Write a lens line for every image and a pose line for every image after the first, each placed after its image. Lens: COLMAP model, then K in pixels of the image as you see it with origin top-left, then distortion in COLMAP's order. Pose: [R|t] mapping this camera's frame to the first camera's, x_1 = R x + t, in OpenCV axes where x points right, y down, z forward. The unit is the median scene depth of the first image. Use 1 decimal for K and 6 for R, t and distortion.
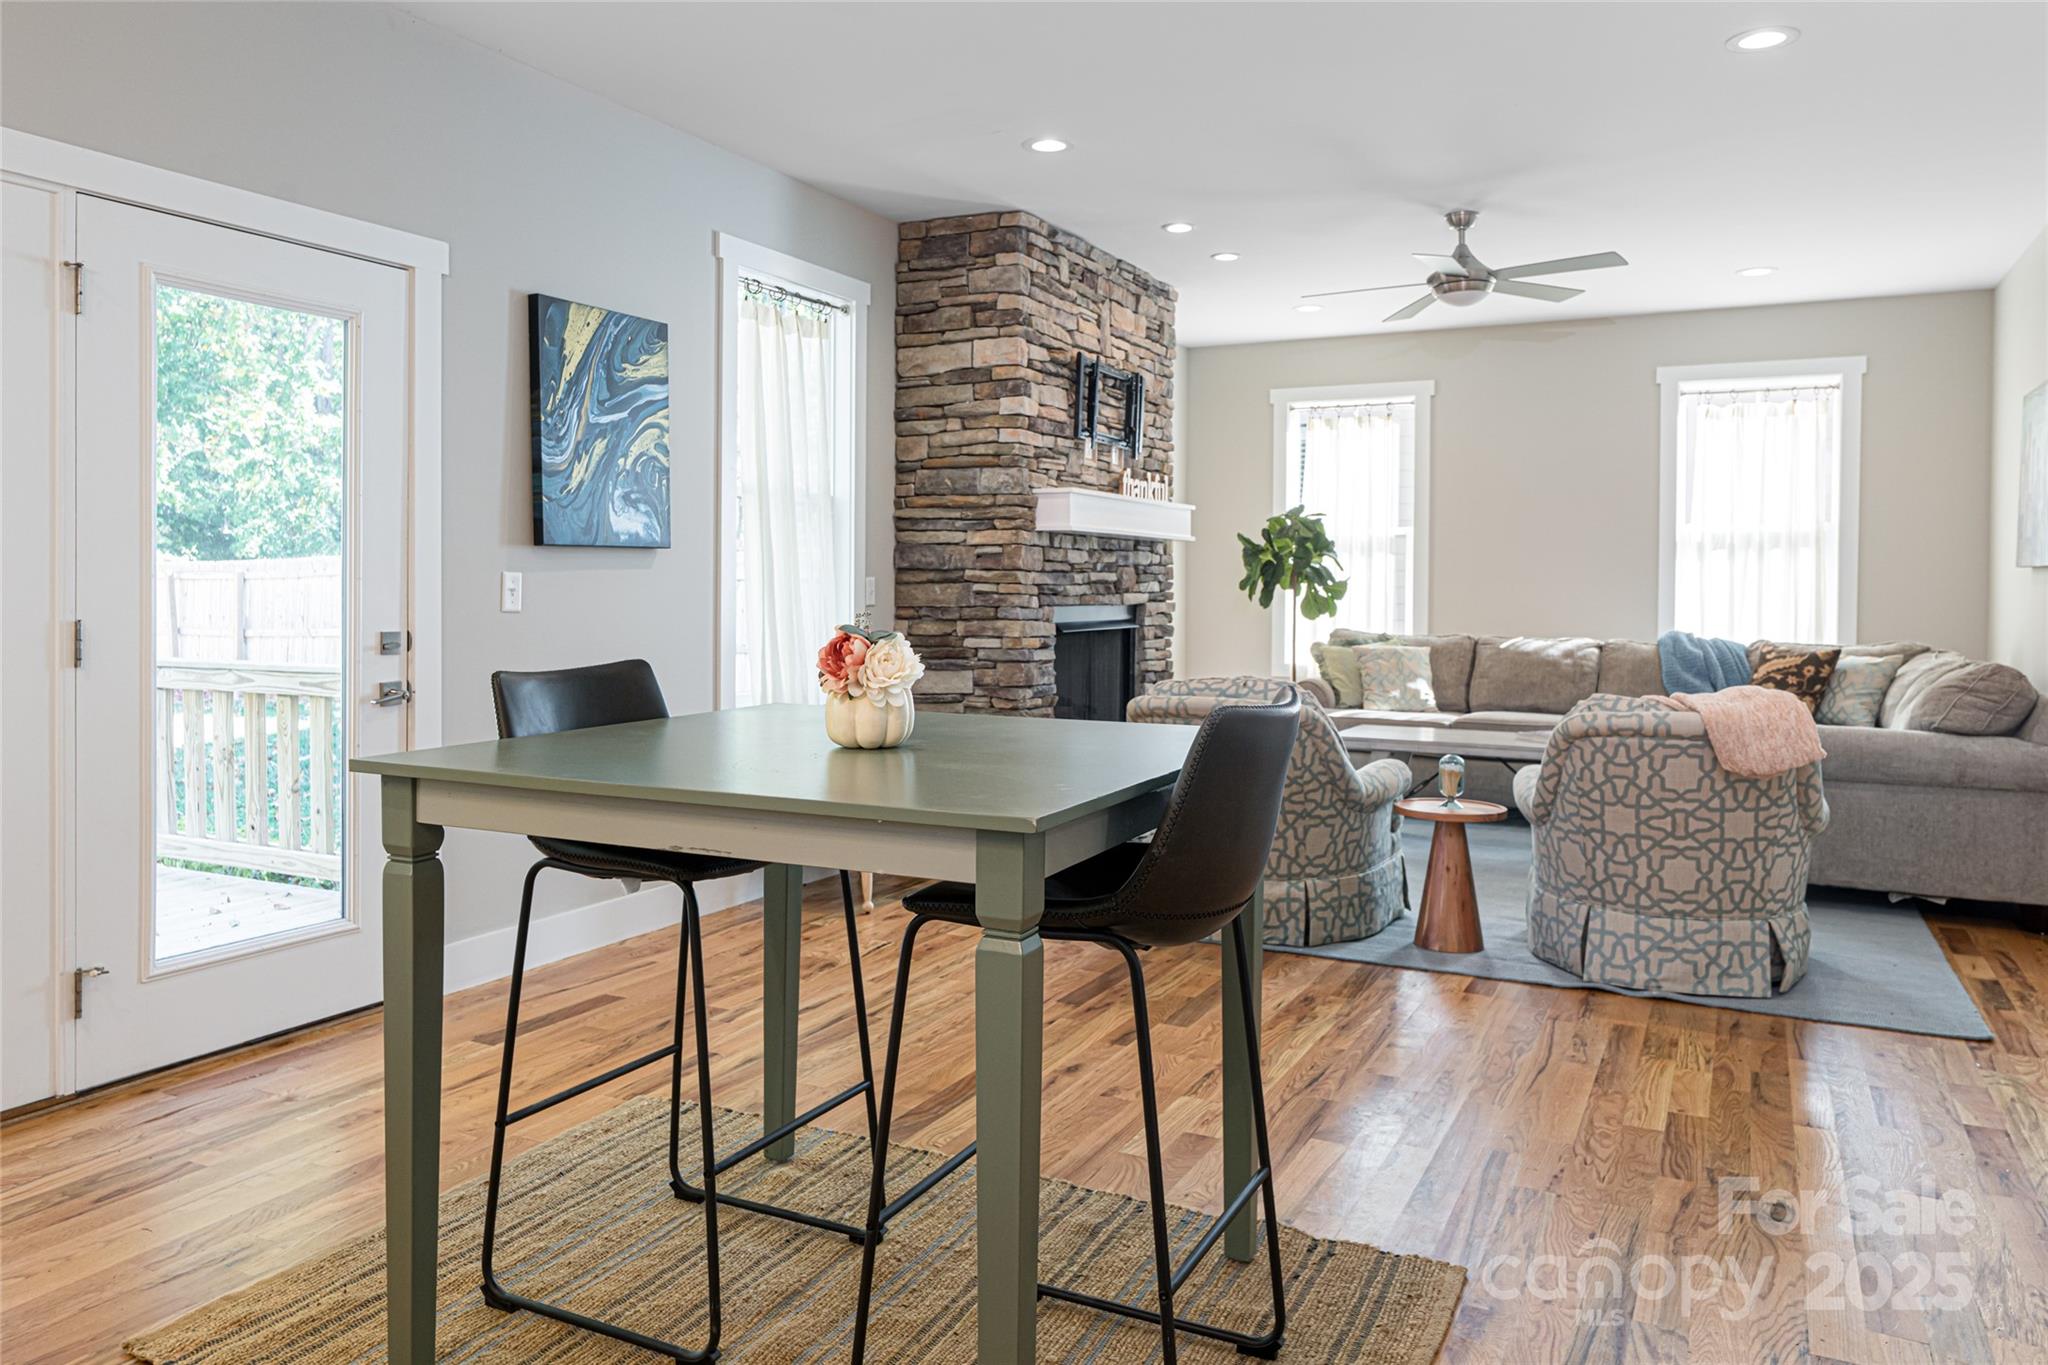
lens RADIAL K [[1533.8, 0, 976.1], [0, 1533.8, 613.2], [0, 0, 1]] dist [-0.000692, 0.003861]
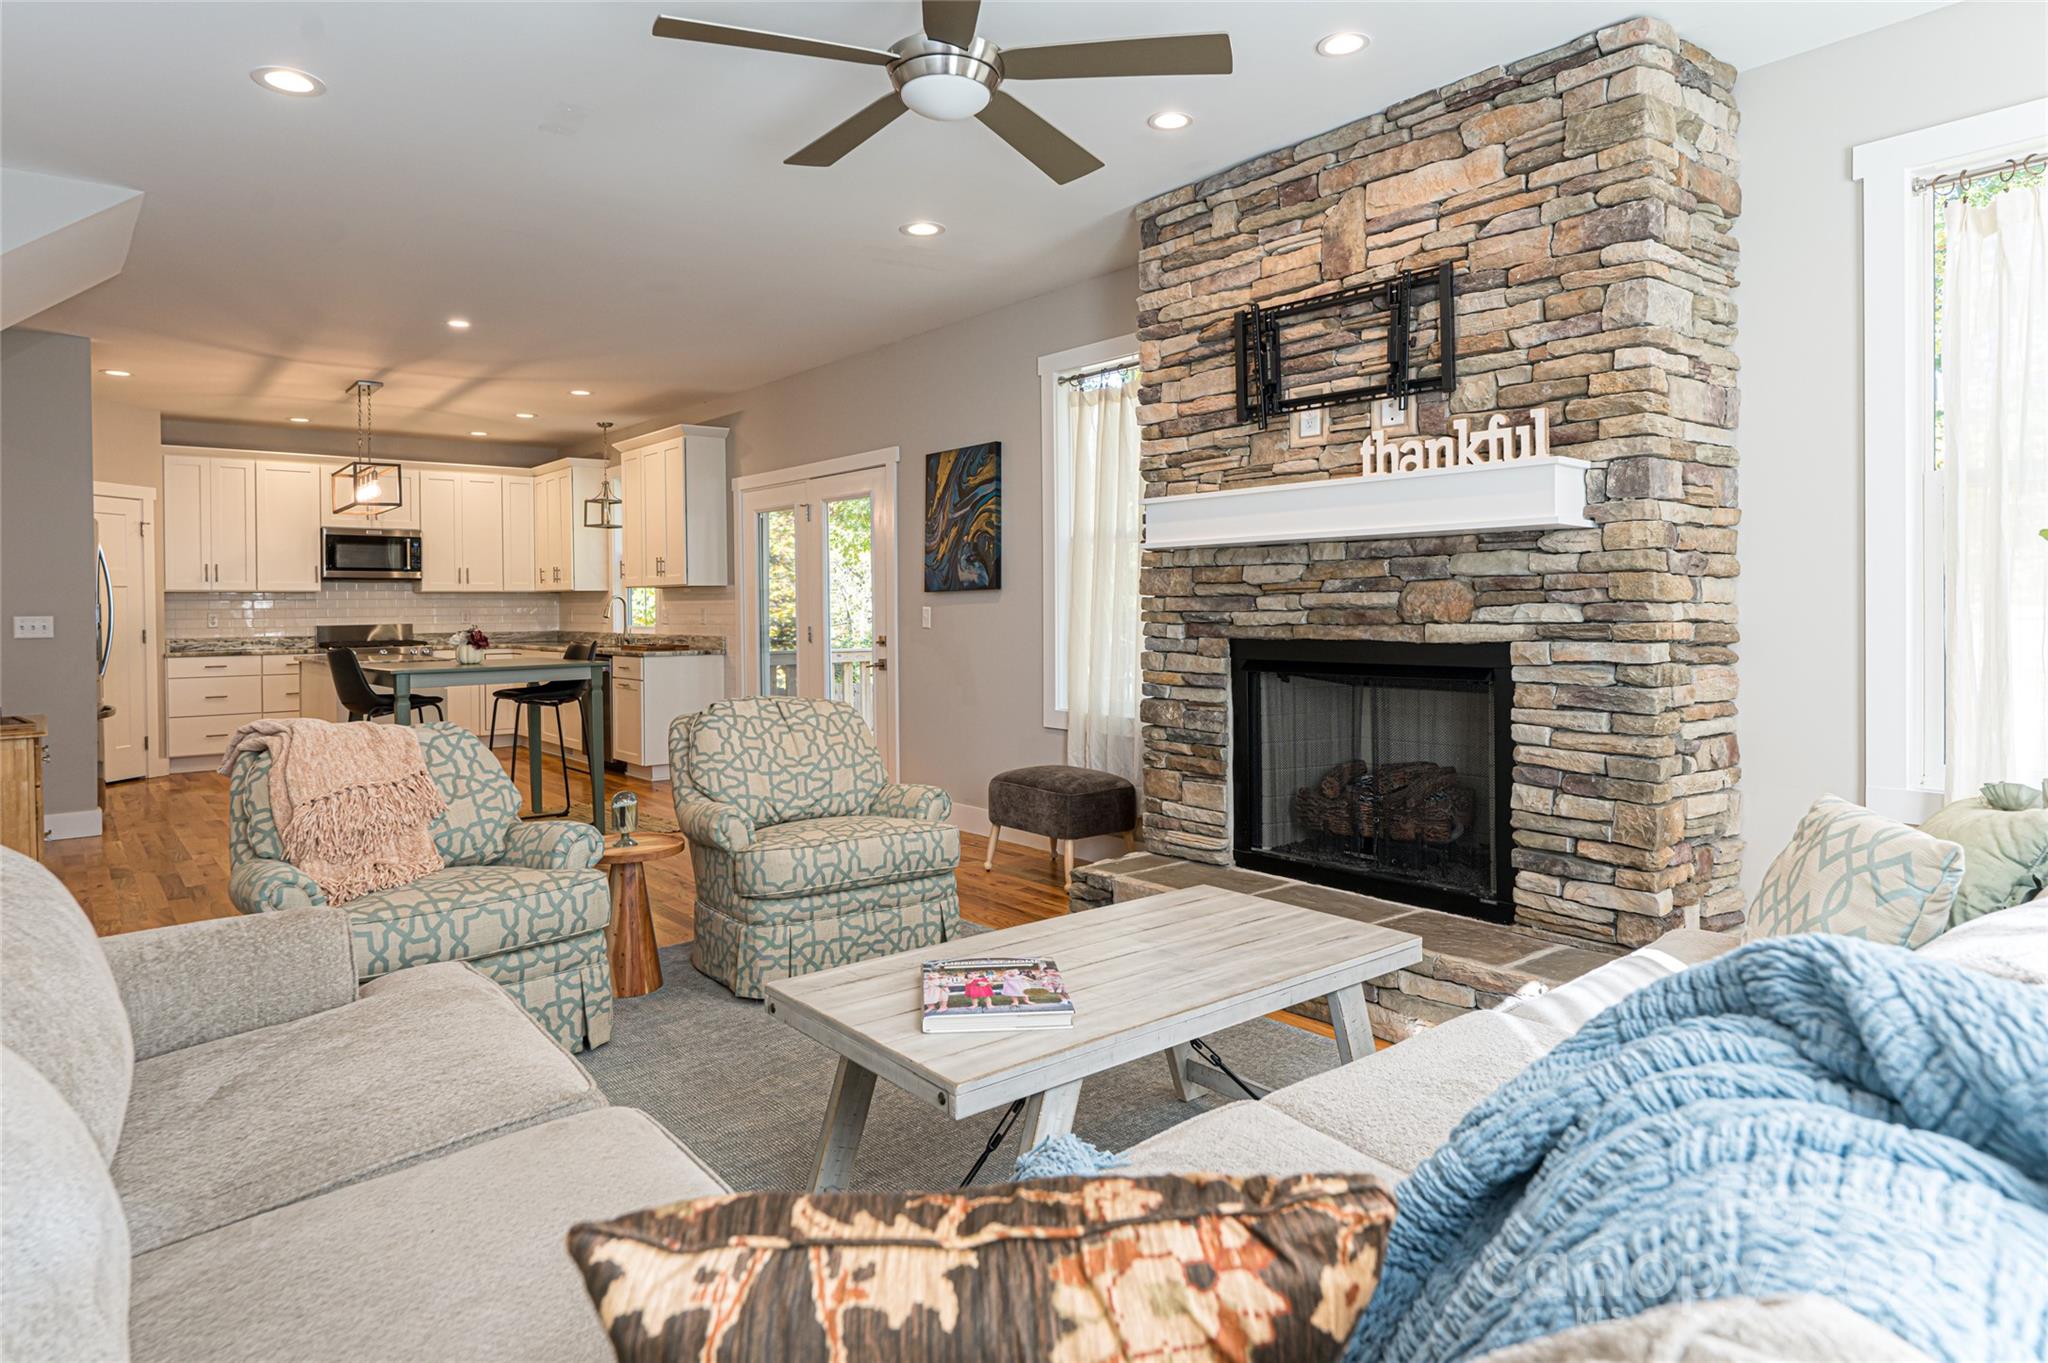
lens RADIAL K [[1179.4, 0, 975.9], [0, 1179.4, 614.9], [0, 0, 1]] dist [0.018464, -0.005900]
pose [[-0.416353, 0.004144, -0.909194, 0.692153], [-0.009861, 0.999910, 0.009073, -0.021712], [0.909150, 0.012743, -0.416275, 1.171998]]
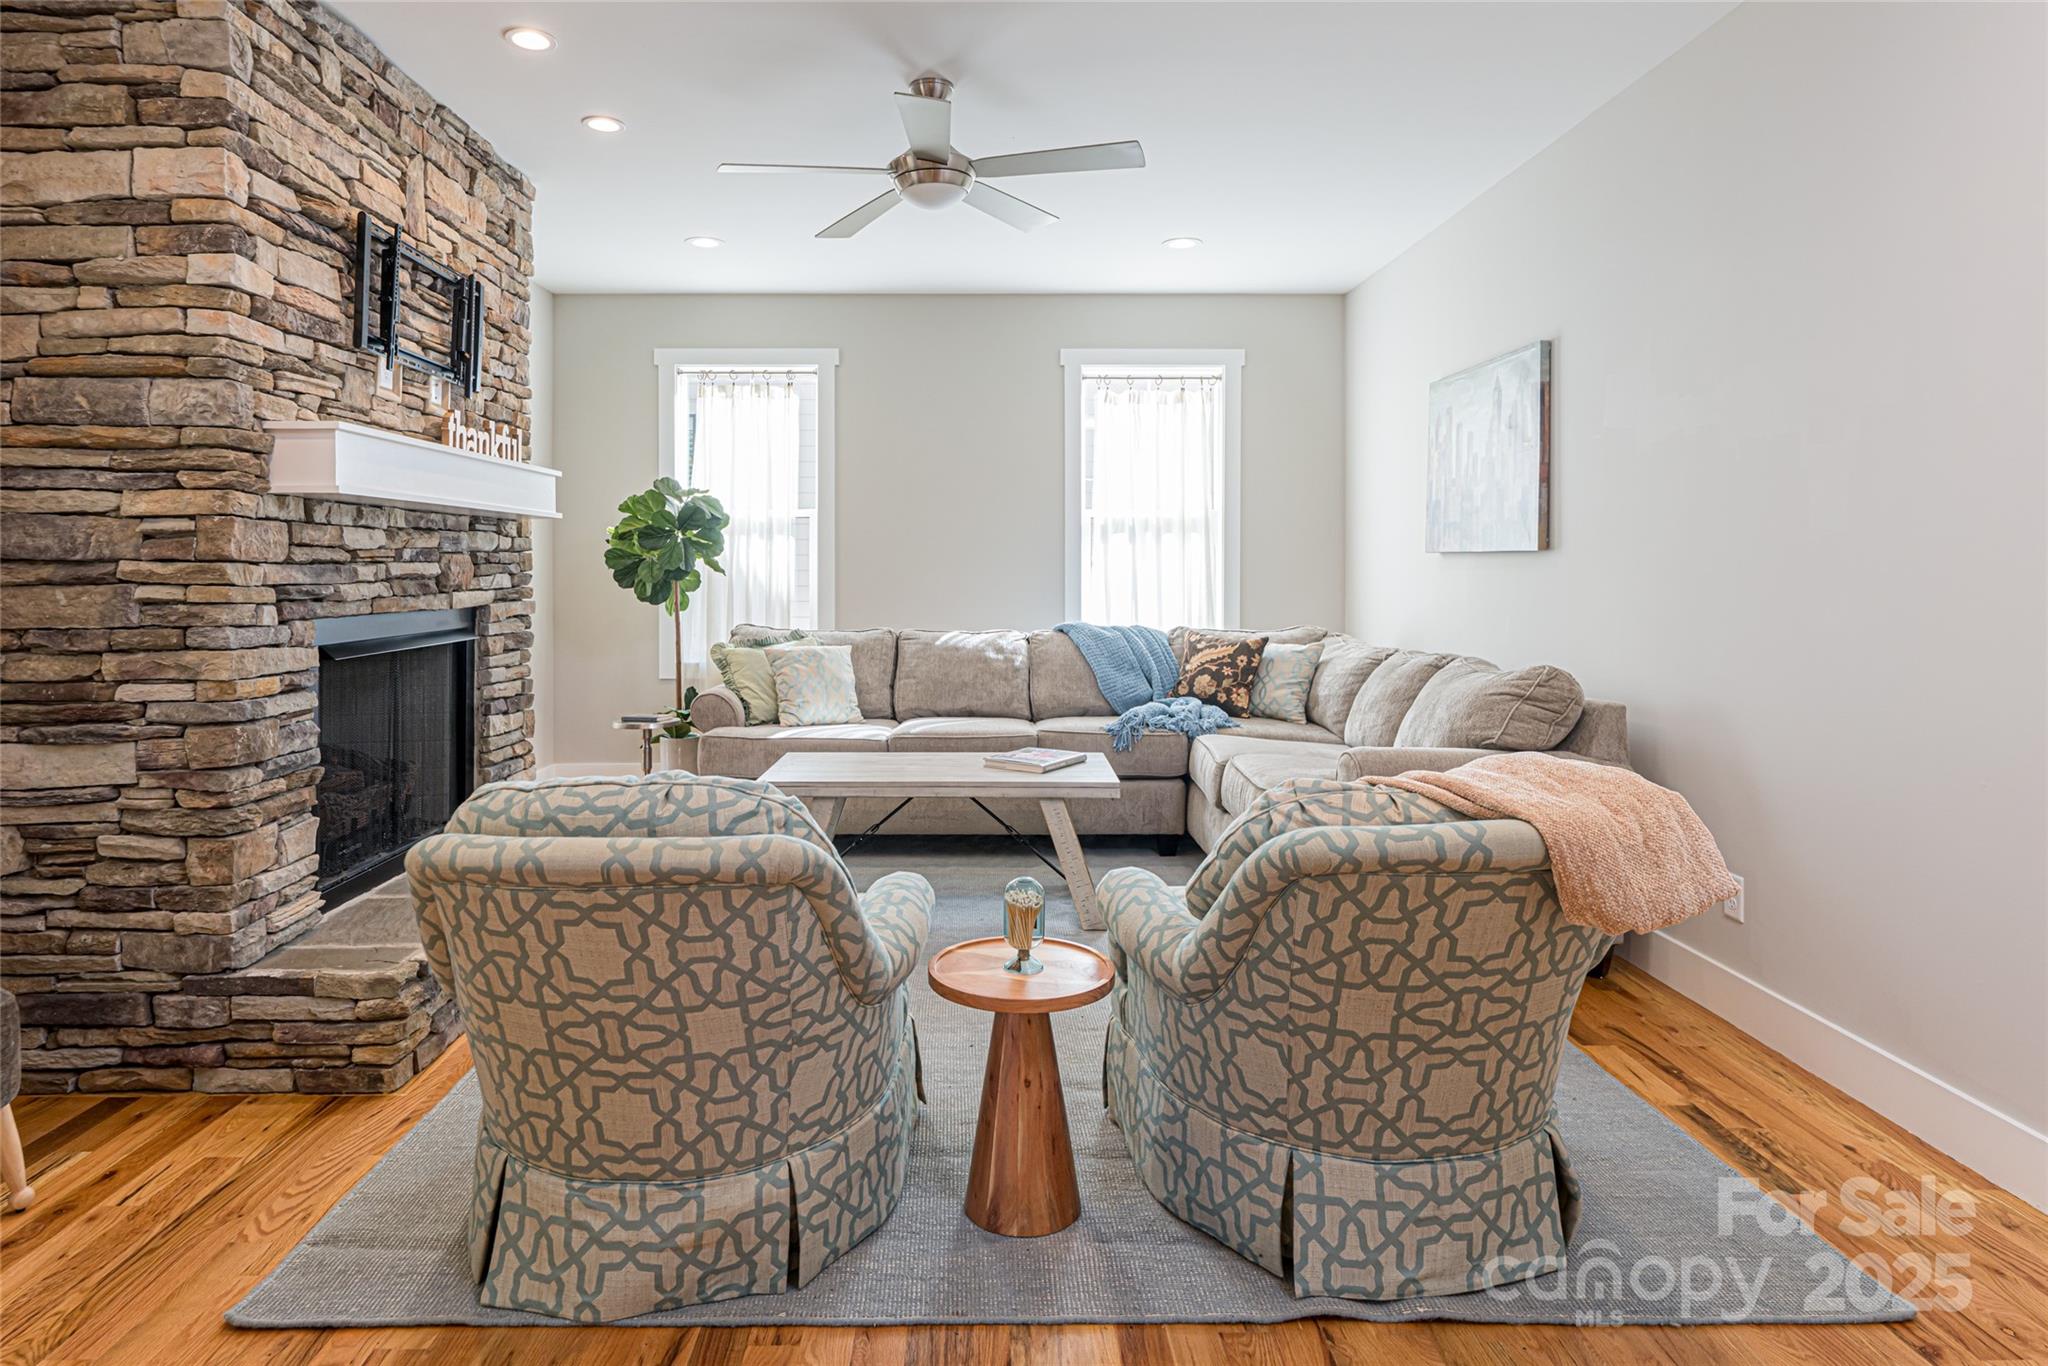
lens RADIAL K [[1179.4, 0, 1006.0], [0, 1179.4, 561.3], [0, 0, 1]] dist [0.018464, -0.005900]
pose [[0.878116, -0.004982, 0.478422, 0.067942], [0.014575, 0.999760, -0.016340, -0.016409], [-0.478226, 0.021322, 0.877978, 0.467563]]
